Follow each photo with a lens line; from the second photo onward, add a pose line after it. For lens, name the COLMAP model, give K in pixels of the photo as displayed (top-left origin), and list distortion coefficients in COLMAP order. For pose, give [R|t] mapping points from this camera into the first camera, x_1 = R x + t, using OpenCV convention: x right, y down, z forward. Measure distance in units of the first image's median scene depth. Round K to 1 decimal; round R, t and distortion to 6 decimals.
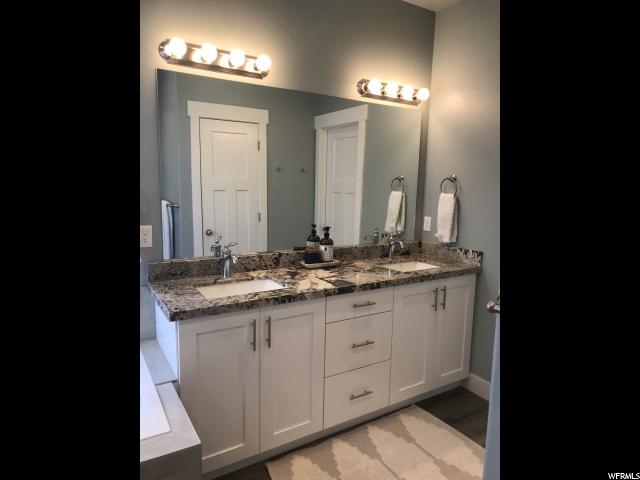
lens RADIAL K [[393.9, 0, 321.1], [0, 393.9, 238.9], [0, 0, 1]] dist [0.003139, -0.000035]
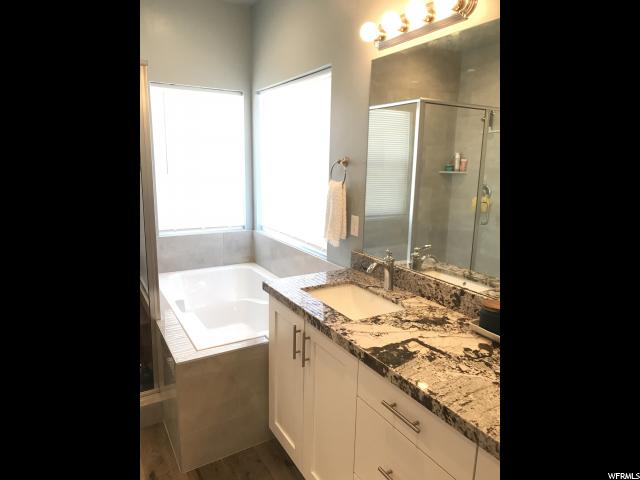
lens RADIAL K [[393.9, 0, 320.3], [0, 393.9, 239.2], [0, 0, 1]] dist [0.003139, -0.000035]
pose [[-0.024403, 0.169140, -0.985290, 0.601034], [-0.162932, 0.971733, 0.170848, -0.133885], [0.986336, 0.164704, 0.003845, 0.884297]]
